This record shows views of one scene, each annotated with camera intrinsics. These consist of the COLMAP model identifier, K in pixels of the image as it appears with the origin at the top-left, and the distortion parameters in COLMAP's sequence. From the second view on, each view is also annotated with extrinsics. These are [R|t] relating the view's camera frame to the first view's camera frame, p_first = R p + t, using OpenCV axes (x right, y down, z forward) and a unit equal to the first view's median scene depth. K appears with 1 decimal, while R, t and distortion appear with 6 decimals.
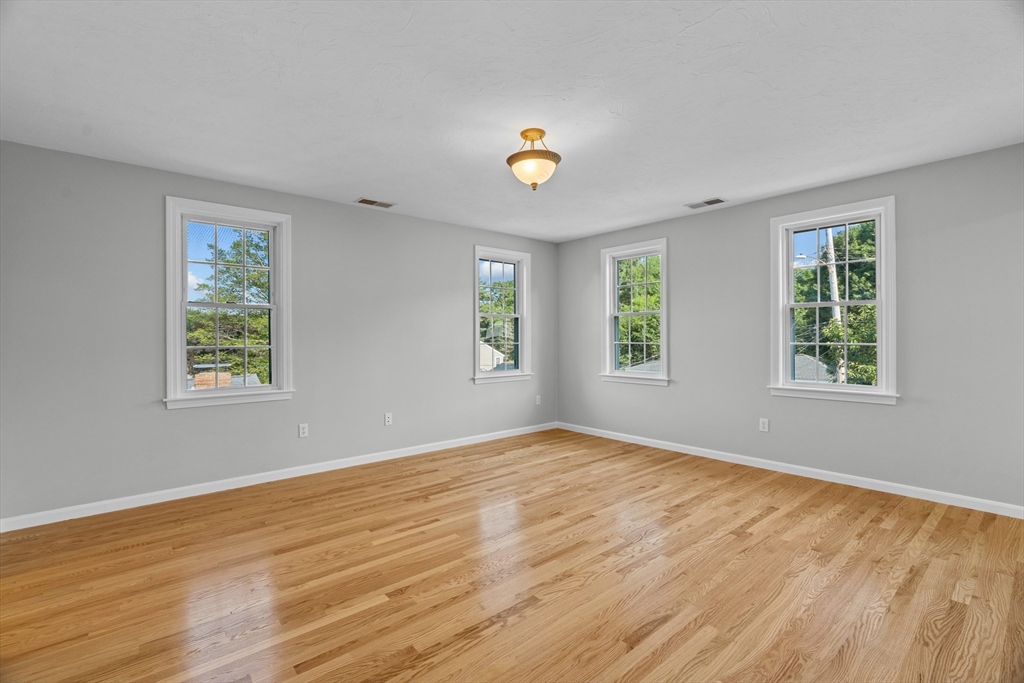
lens RADIAL K [[460.1, 0, 511.2], [0, 460.1, 339.6], [0, 0, 1]] dist [-0.003091, 0.001551]
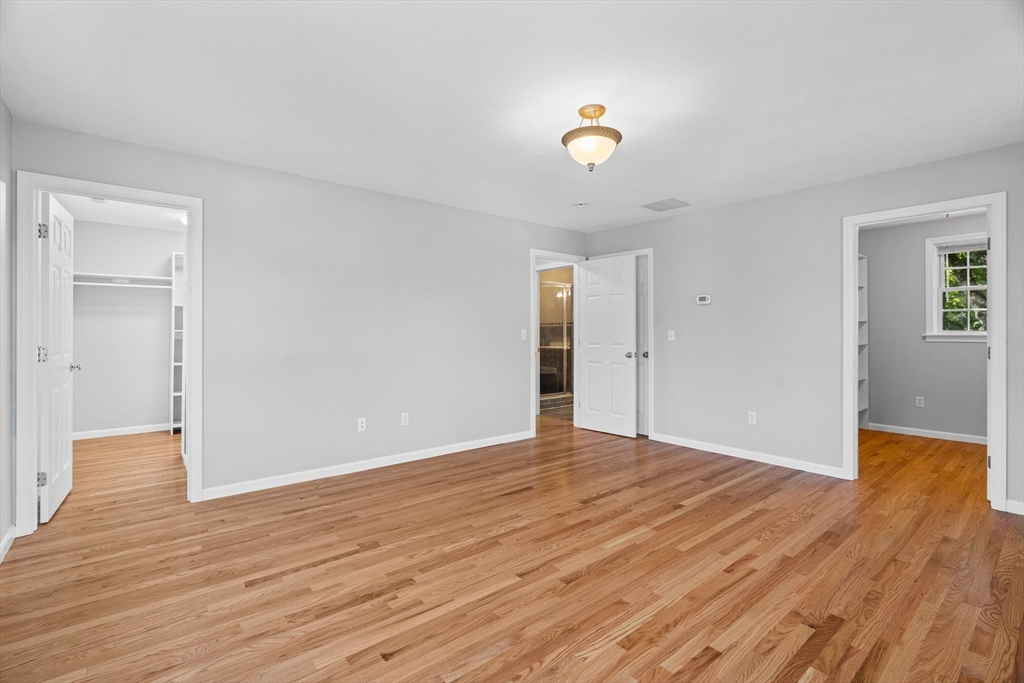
lens RADIAL K [[460.1, 0, 517.4], [0, 460.1, 334.4], [0, 0, 1]] dist [-0.003091, 0.001551]
pose [[-0.999968, 0.005923, 0.005347, 0.190991], [0.005971, 0.999943, 0.008872, -0.006574], [-0.005295, 0.008904, -0.999946, 1.870045]]
